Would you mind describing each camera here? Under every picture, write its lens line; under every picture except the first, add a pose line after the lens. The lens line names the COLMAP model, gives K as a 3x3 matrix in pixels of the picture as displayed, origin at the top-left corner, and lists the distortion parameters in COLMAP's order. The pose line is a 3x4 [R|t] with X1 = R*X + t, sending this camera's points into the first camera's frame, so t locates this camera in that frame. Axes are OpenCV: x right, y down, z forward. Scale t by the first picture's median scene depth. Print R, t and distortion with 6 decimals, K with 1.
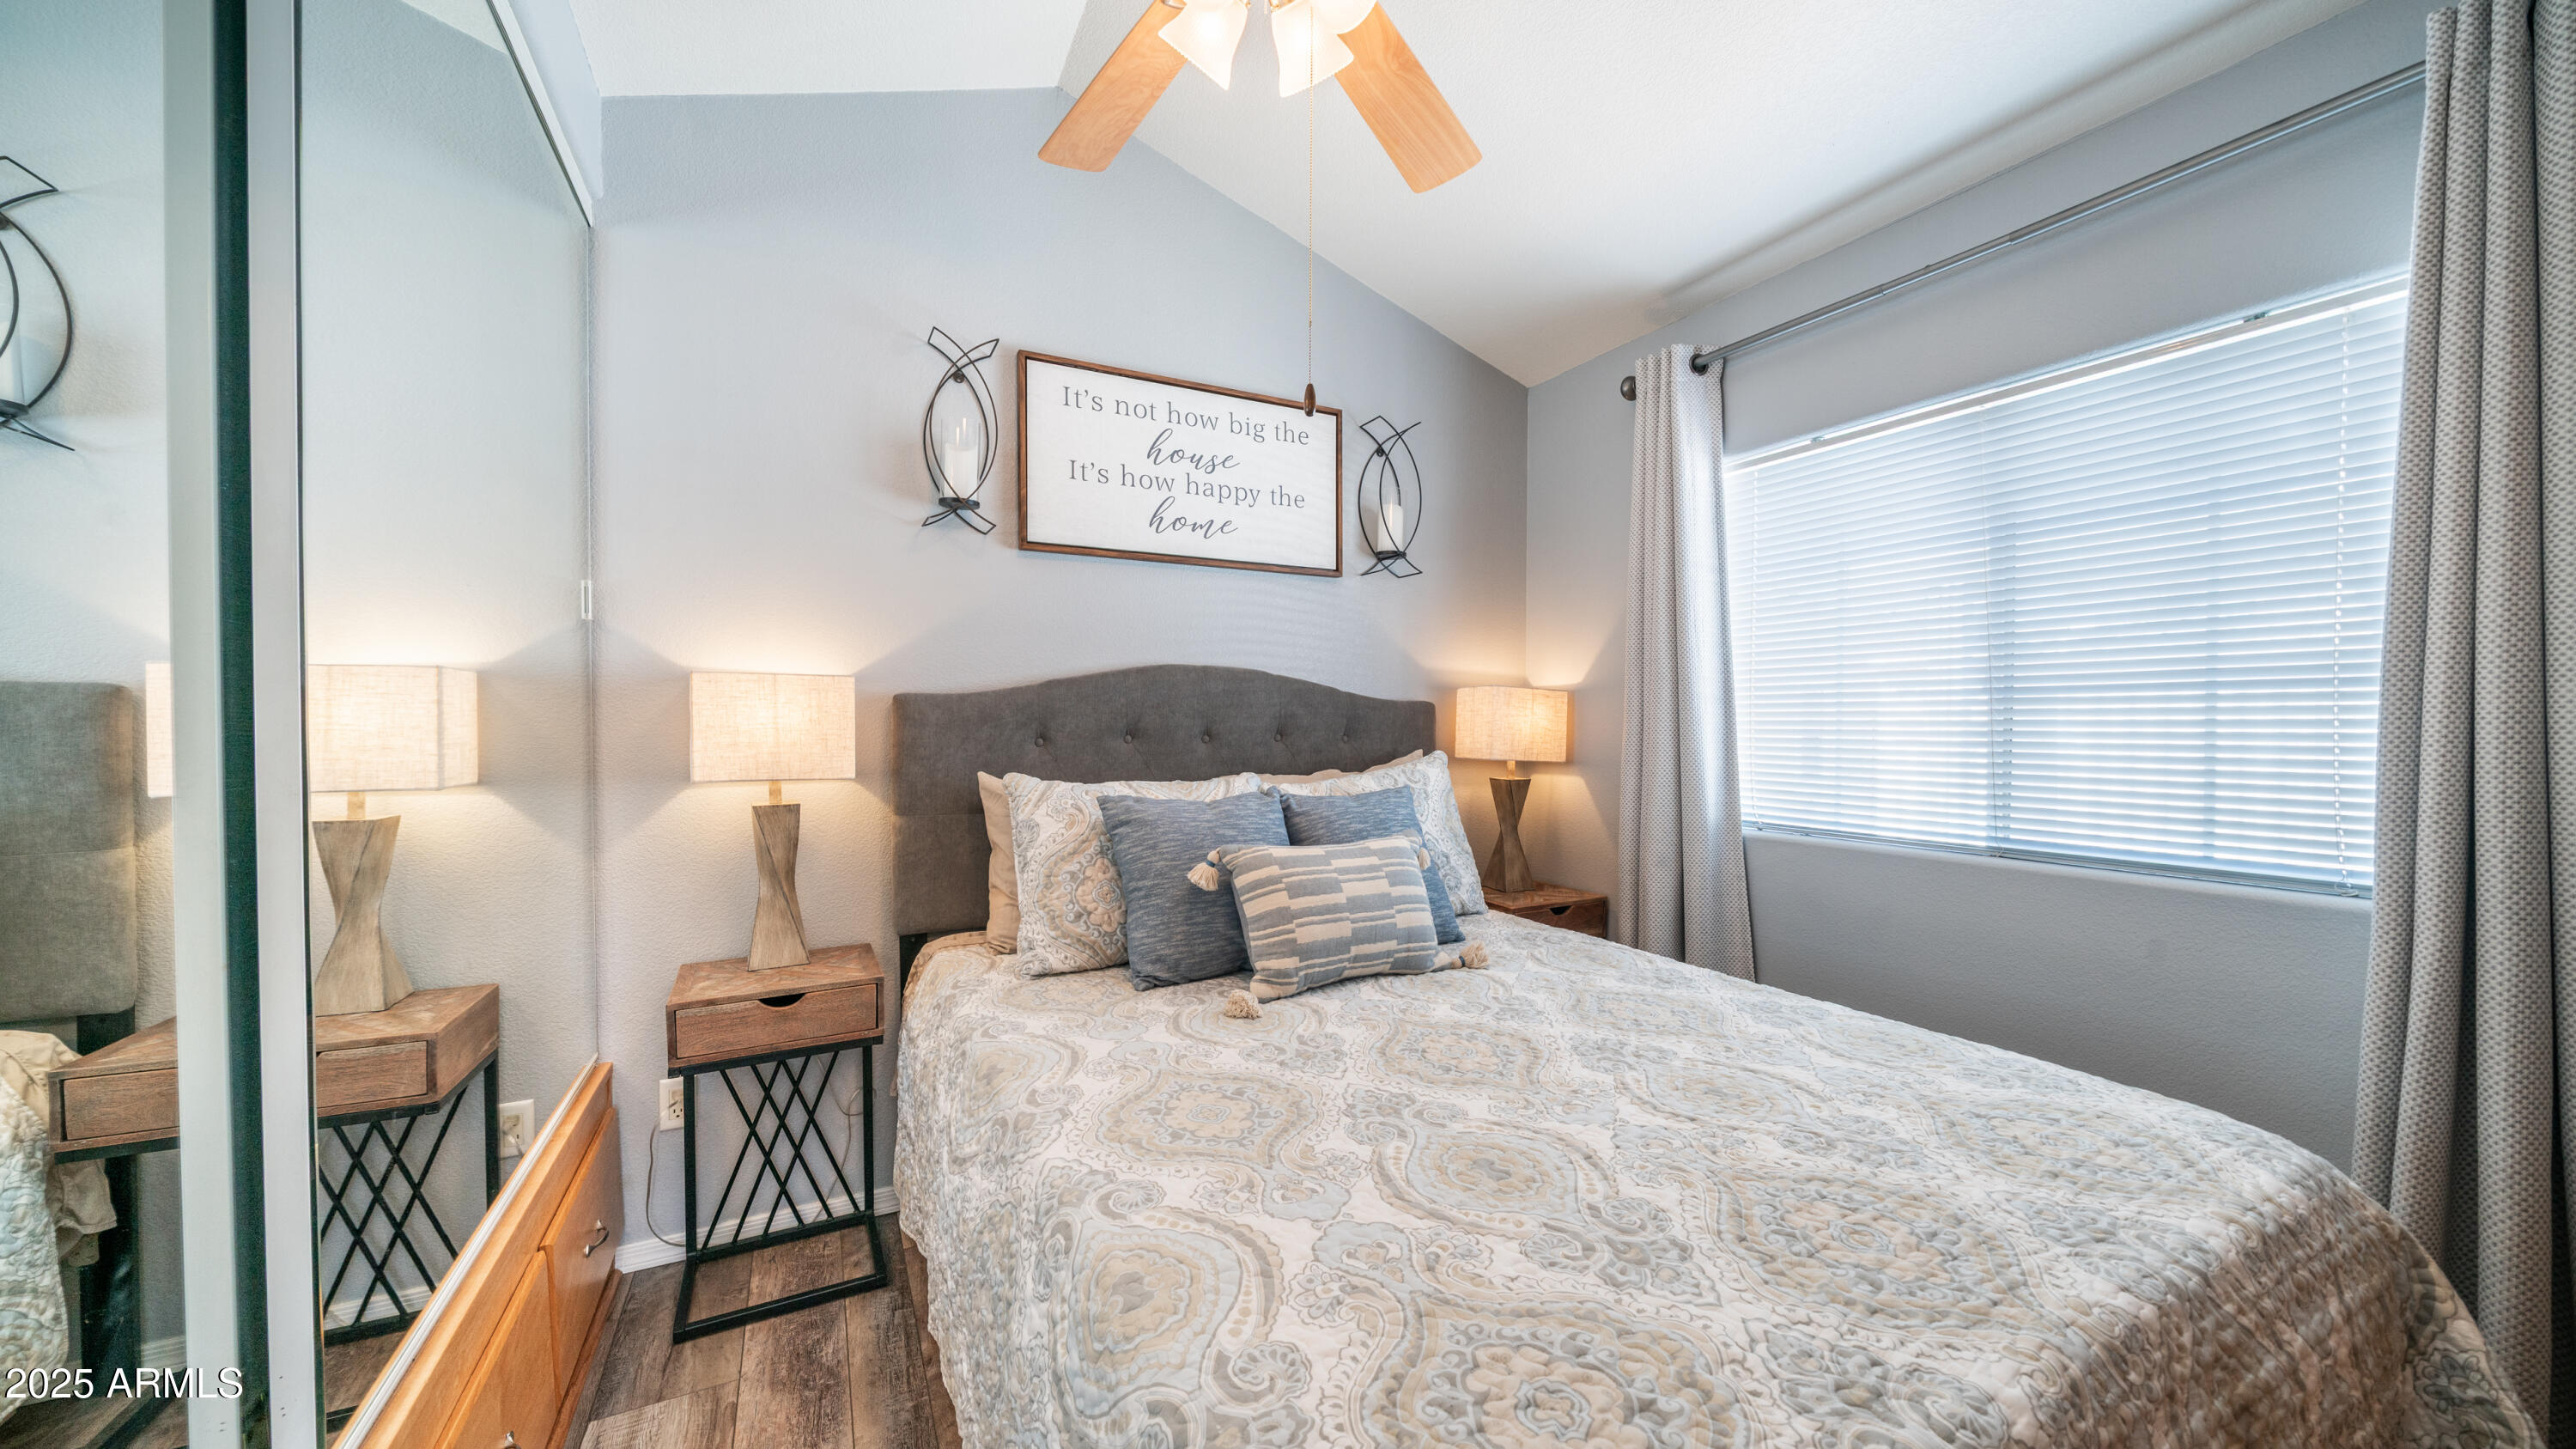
lens RADIAL K [[911.5, 0, 1254.1], [0, 911.5, 735.9], [0, 0, 1]] dist [-0.006829, 0.000454]
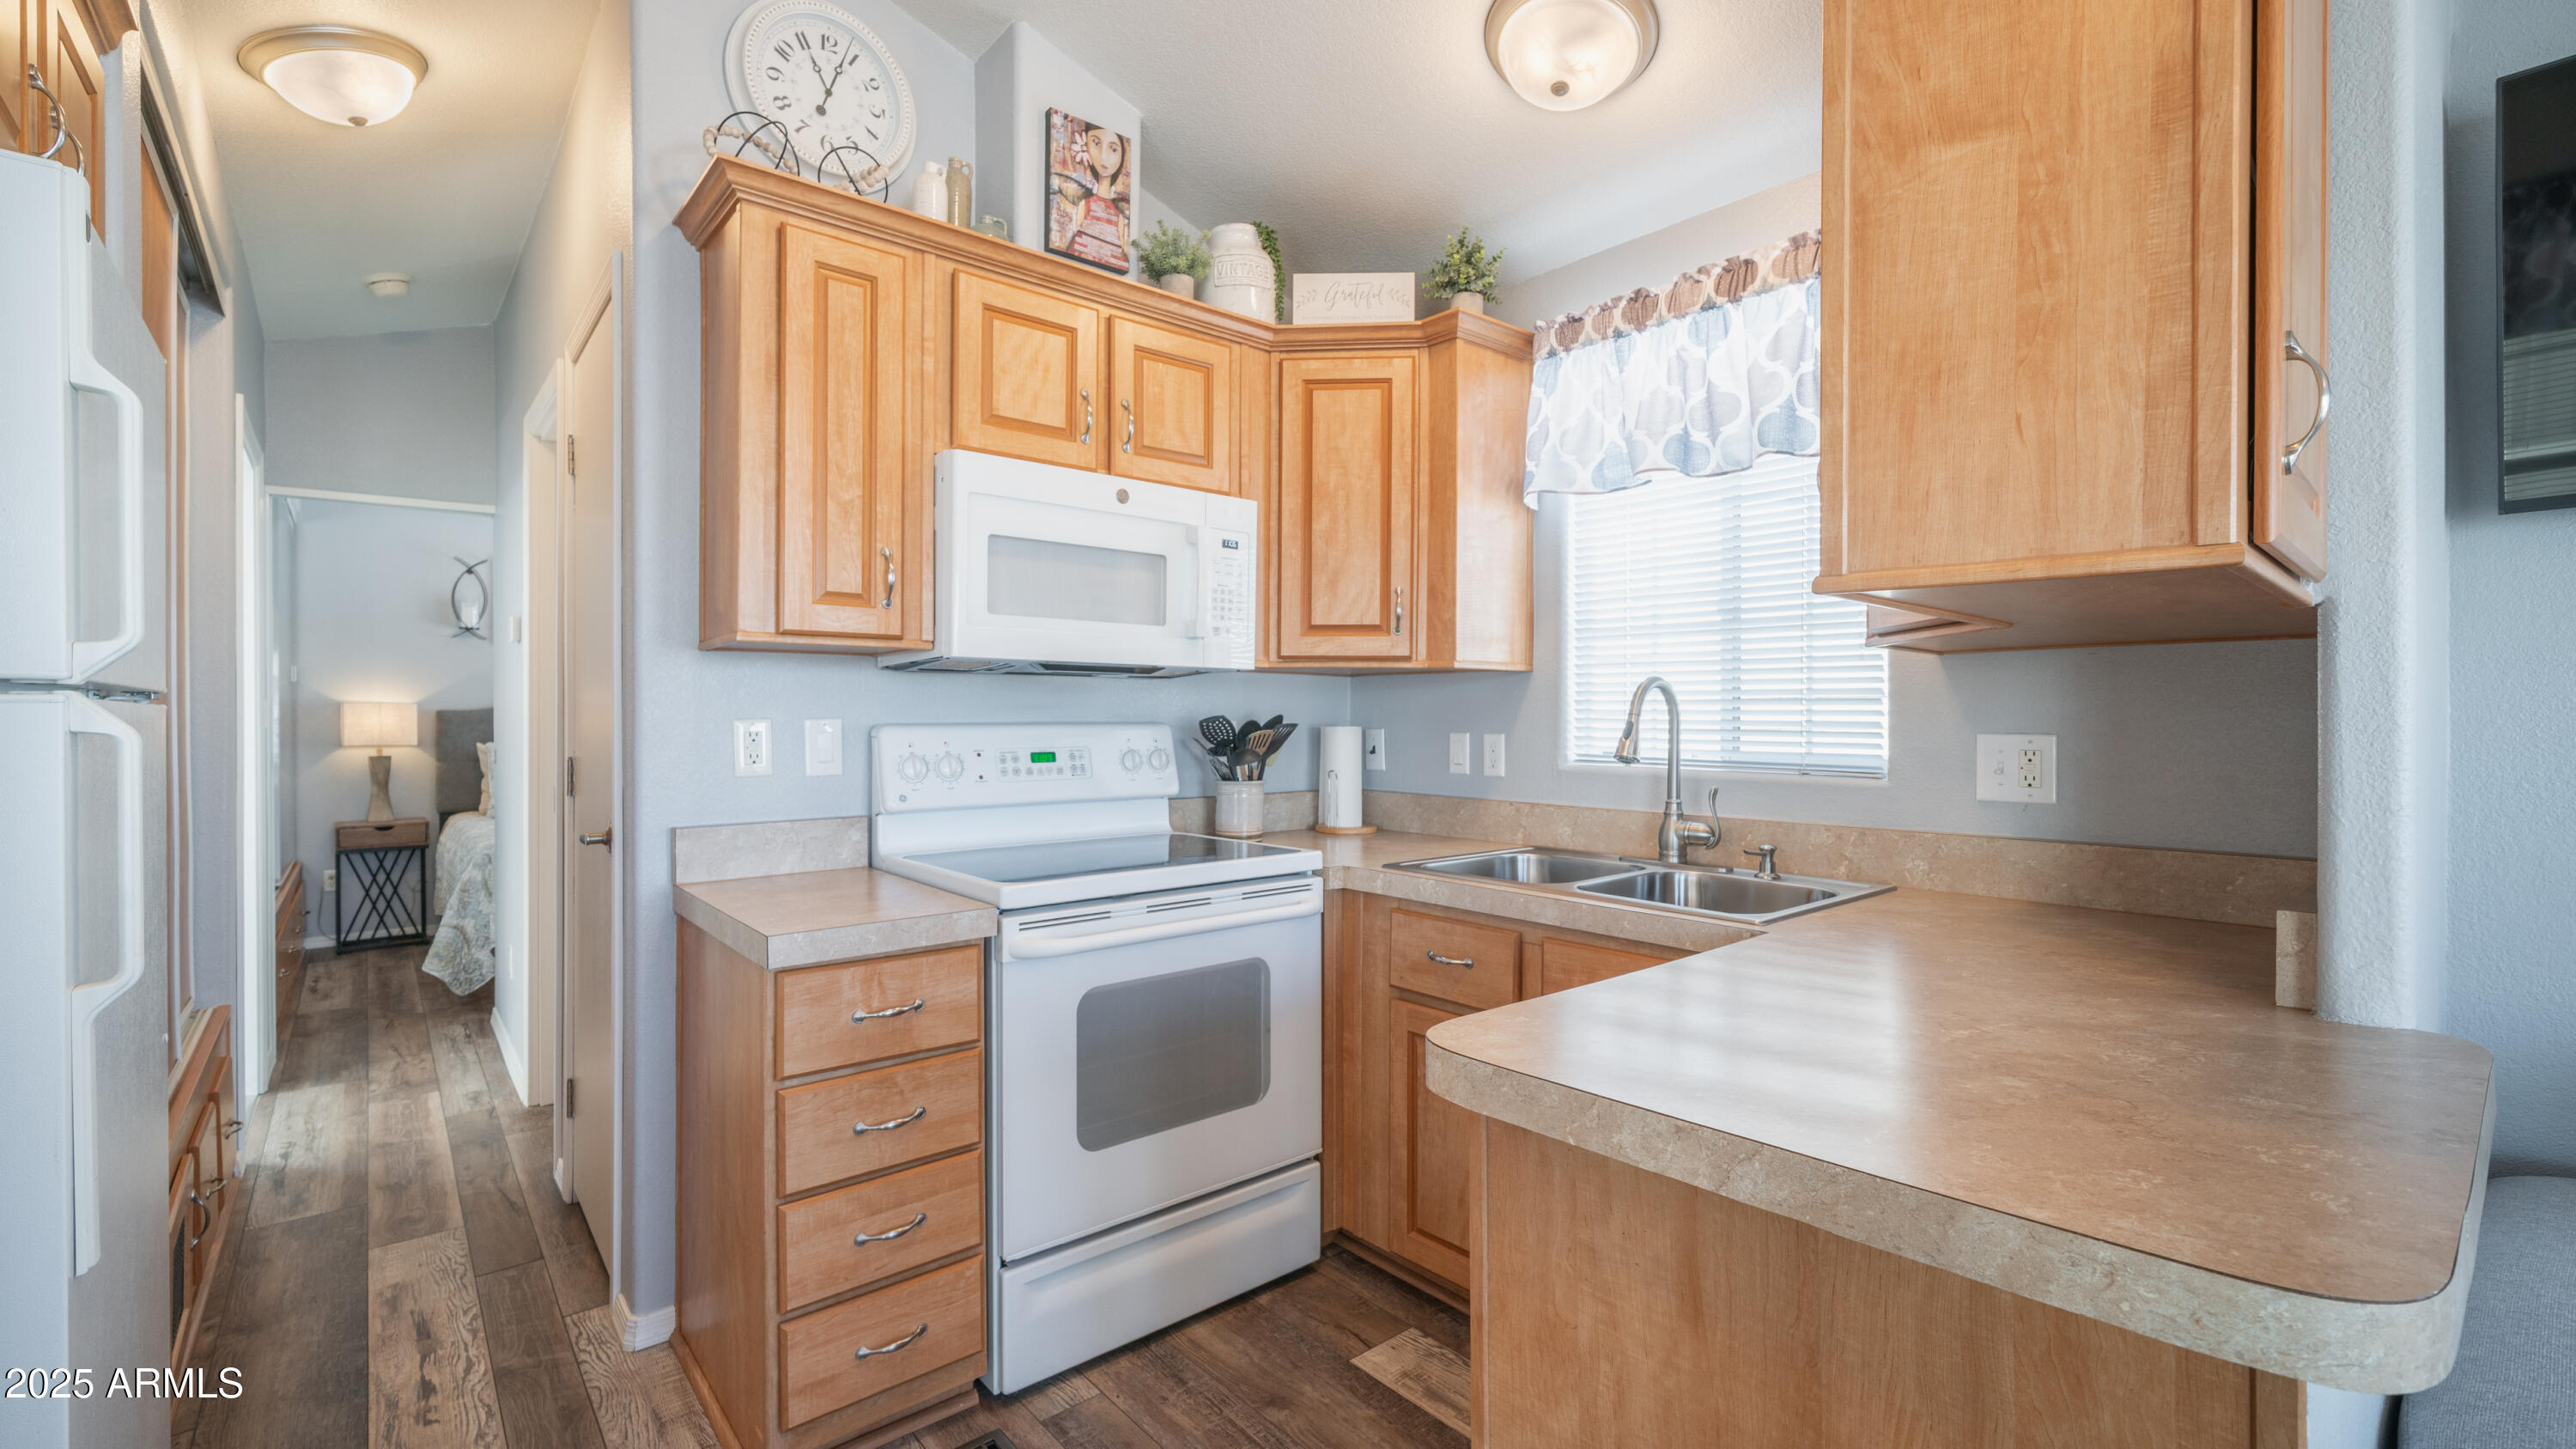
lens RADIAL K [[1074.1, 0, 1235.8], [0, 1074.1, 723.0], [0, 0, 1]] dist [-0.003963, 0.001808]
pose [[0.972317, -0.005220, 0.233607, 1.044115], [0.009153, 0.999834, -0.015757, 0.051921], [-0.233486, 0.017459, 0.972203, -2.352653]]
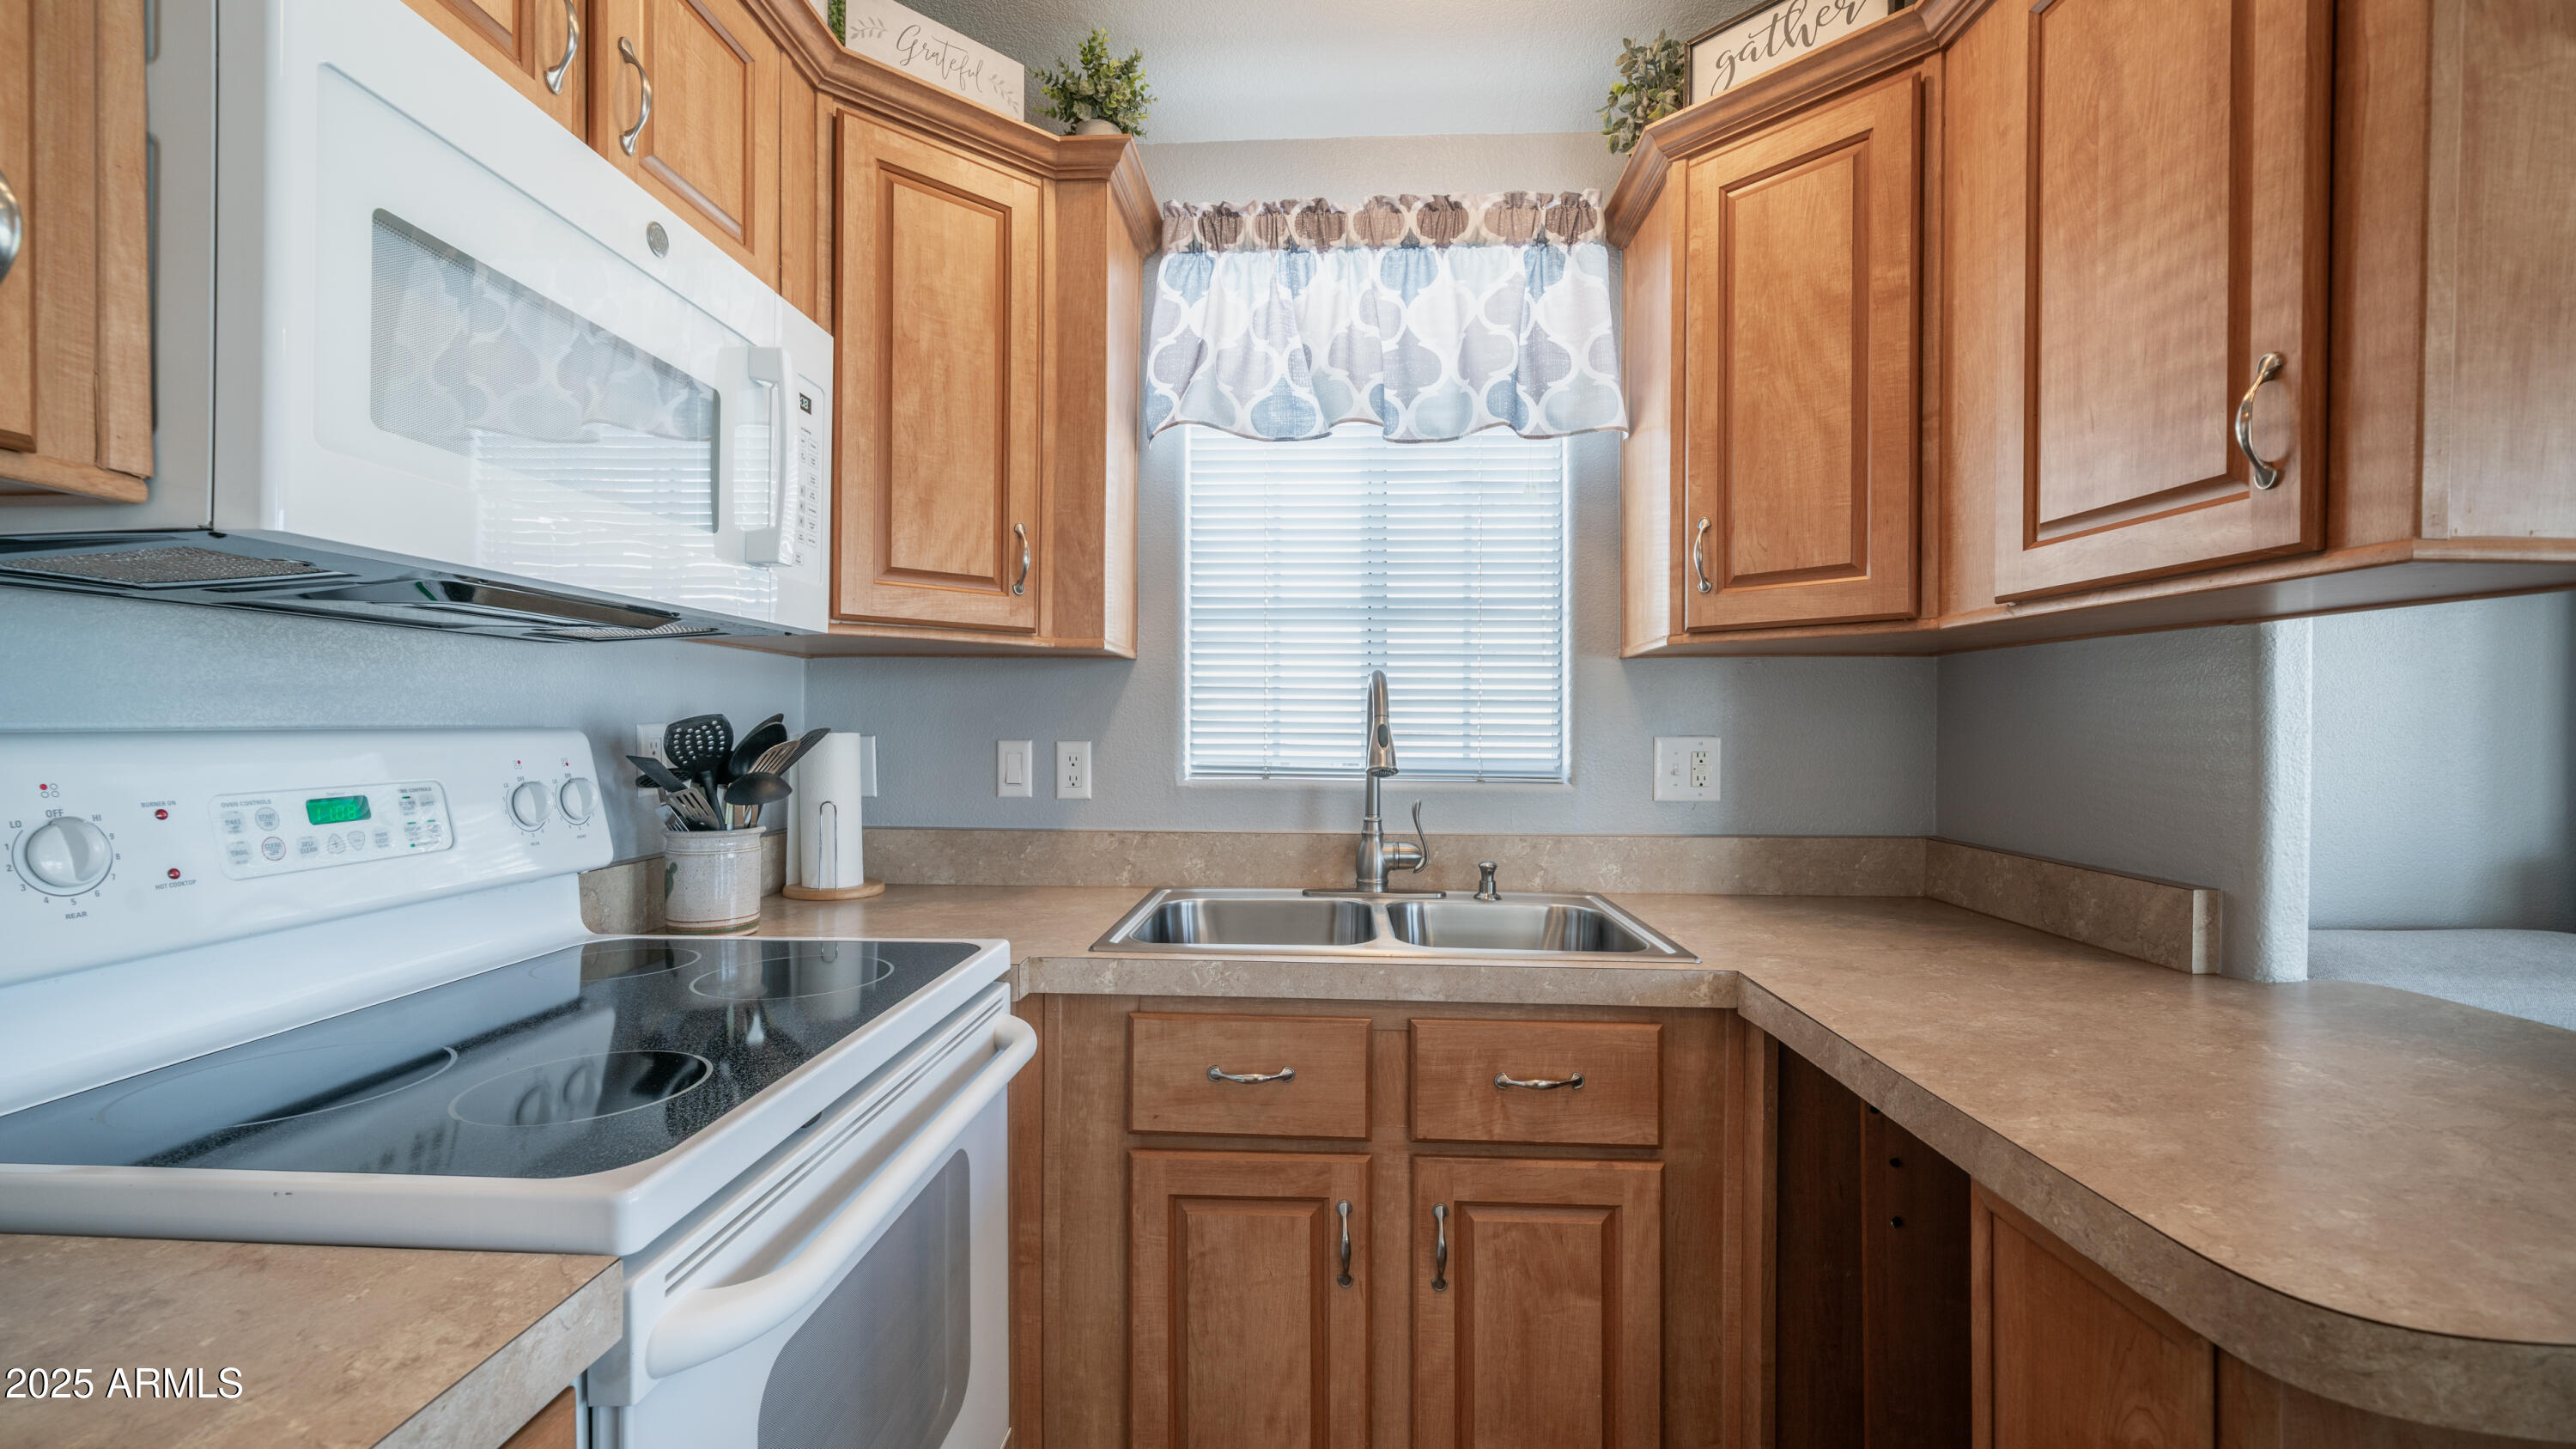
lens RADIAL K [[1074.1, 0, 1268.7], [0, 1074.1, 735.5], [0, 0, 1]] dist [-0.003963, 0.001808]
pose [[0.481990, -0.013213, 0.876077, 0.886658], [0.019513, 0.999800, 0.004344, 0.040851], [-0.875959, 0.015001, 0.482151, -1.780546]]
